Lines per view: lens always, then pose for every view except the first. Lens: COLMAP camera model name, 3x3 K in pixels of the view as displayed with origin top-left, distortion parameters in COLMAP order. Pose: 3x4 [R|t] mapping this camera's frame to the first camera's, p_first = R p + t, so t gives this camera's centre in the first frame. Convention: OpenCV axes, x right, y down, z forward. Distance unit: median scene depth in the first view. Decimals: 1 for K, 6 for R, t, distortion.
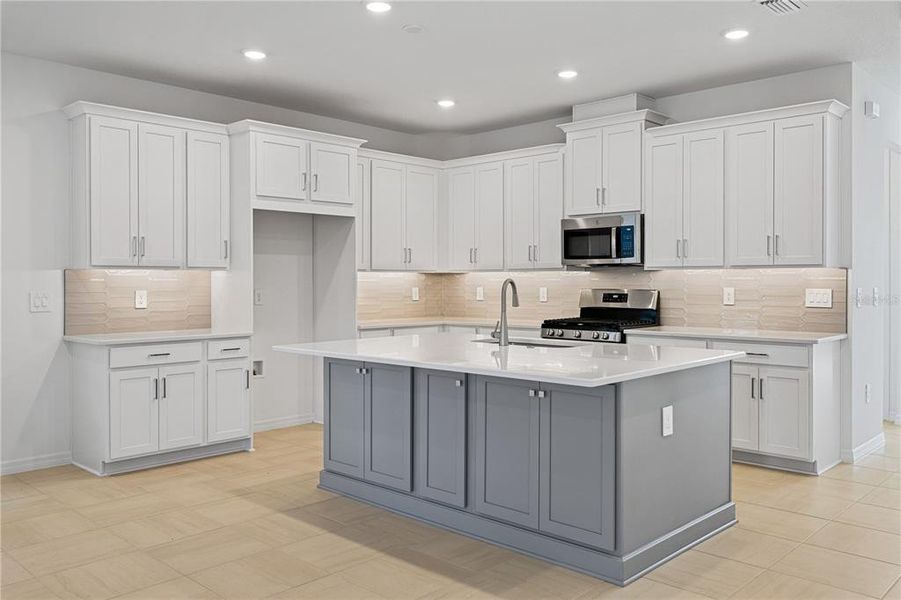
lens RADIAL K [[749.0, 0, 444.6], [0, 749.0, 300.1], [0, 0, 1]] dist [0.066694, -0.012060]
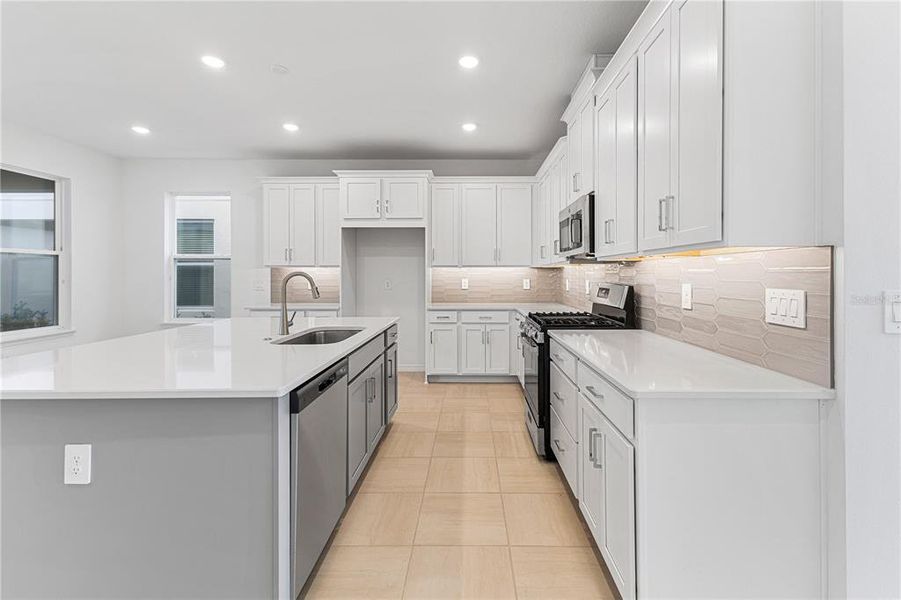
lens RADIAL K [[412.9, 0, 473.8], [0, 412.9, 275.5], [0, 0, 1]] dist [0.035903, 0.000717]
pose [[0.647527, 0.002257, -0.762039, 0.516058], [-0.019554, 0.999716, -0.013655, -0.014571], [0.761791, 0.023743, 0.647387, 0.592896]]
